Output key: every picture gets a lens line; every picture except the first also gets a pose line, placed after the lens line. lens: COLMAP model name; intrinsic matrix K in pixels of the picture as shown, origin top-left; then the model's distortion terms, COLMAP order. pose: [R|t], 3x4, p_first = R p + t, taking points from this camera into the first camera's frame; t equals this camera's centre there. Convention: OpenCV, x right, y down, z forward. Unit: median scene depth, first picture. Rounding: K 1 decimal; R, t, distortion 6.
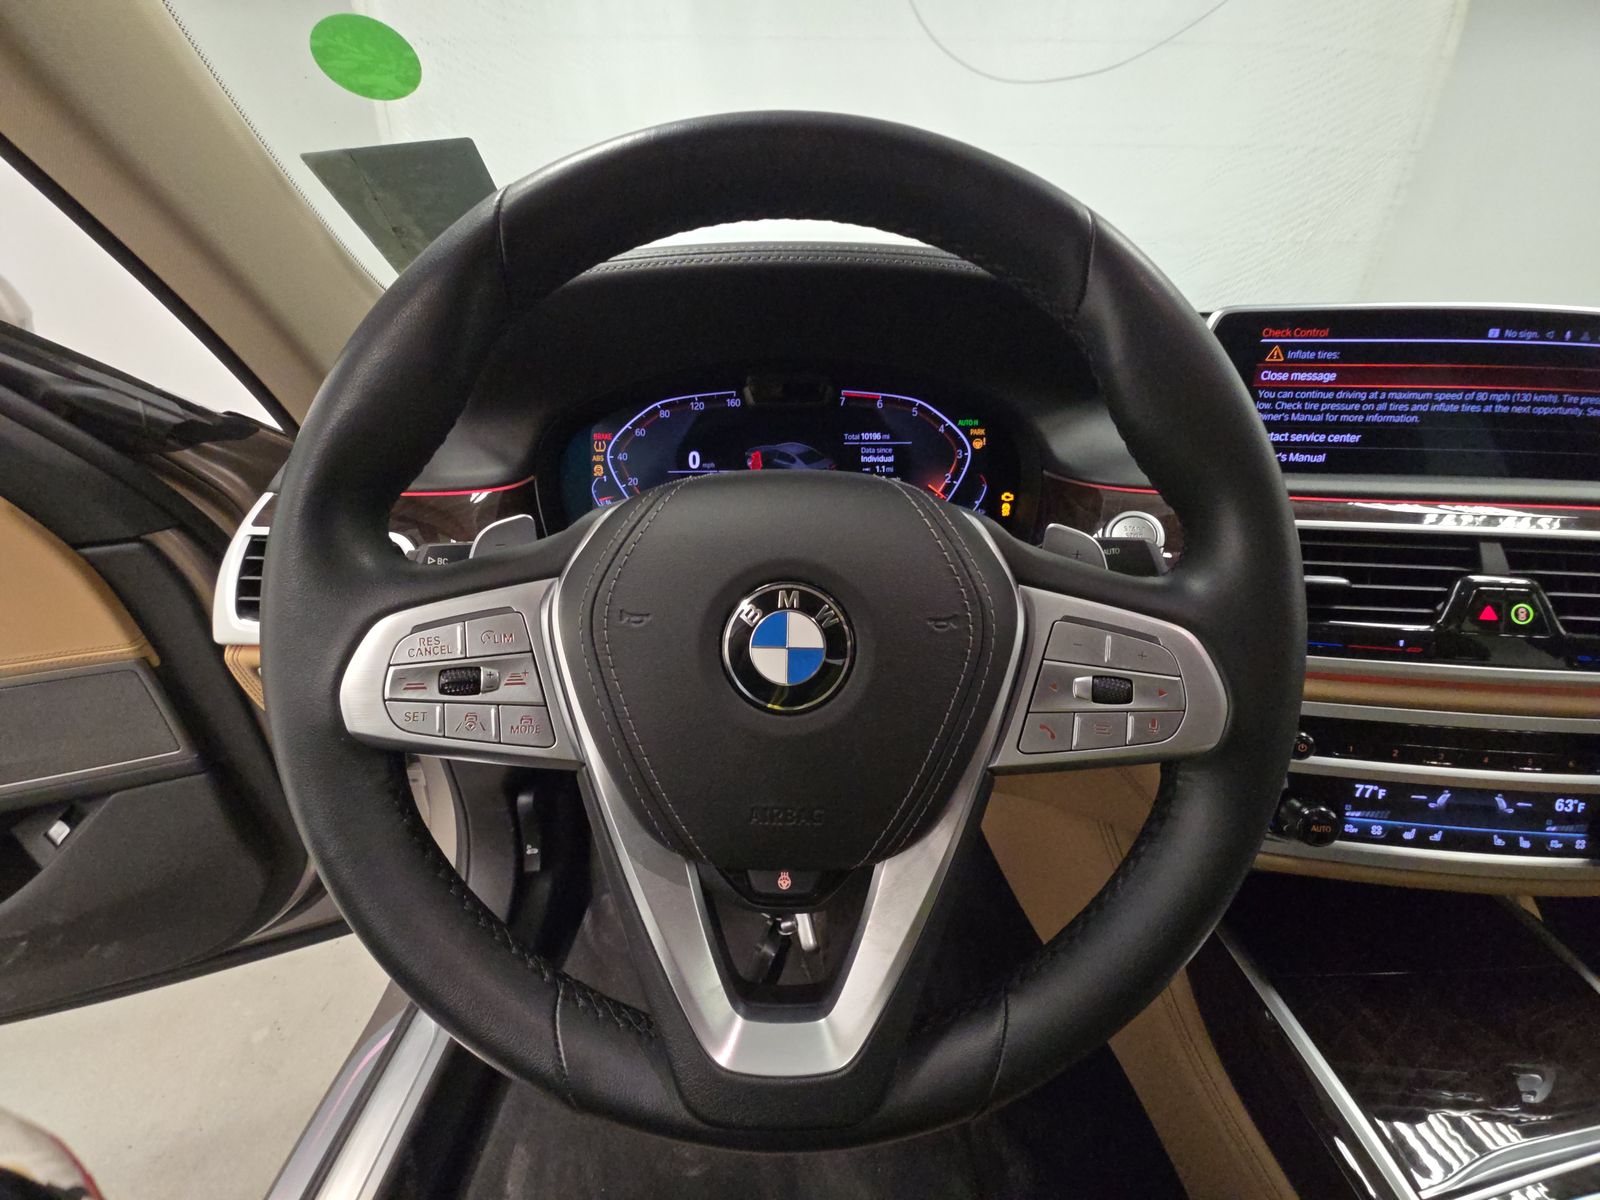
lens RADIAL K [[638.0, 0, 802.9], [0, 638.0, 580.8], [0, 0, 1]] dist [0.017492, -0.010641]
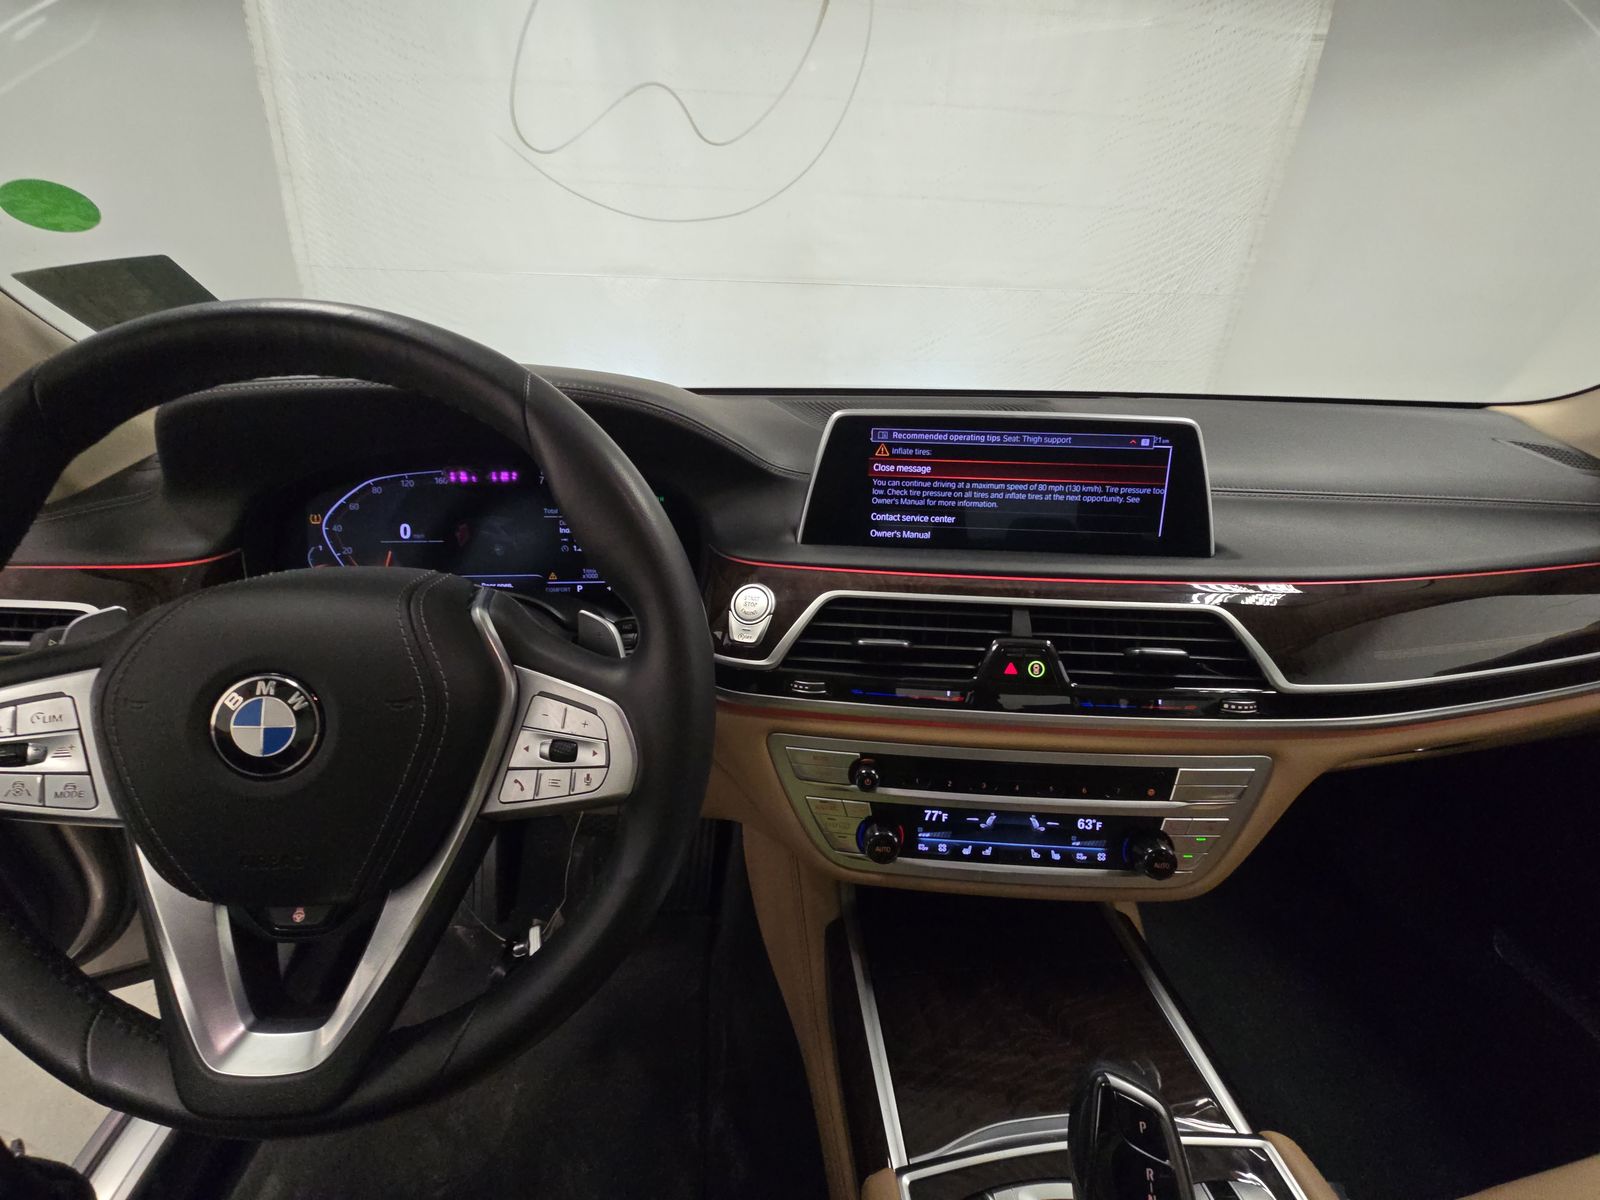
lens RADIAL K [[638.0, 0, 802.9], [0, 638.0, 580.8], [0, 0, 1]] dist [0.017492, -0.010641]
pose [[0.997542, -0.004945, 0.069890, 0.506162], [0.007139, 0.999489, -0.031173, -0.072120], [-0.069700, 0.031595, 0.997068, -0.182049]]
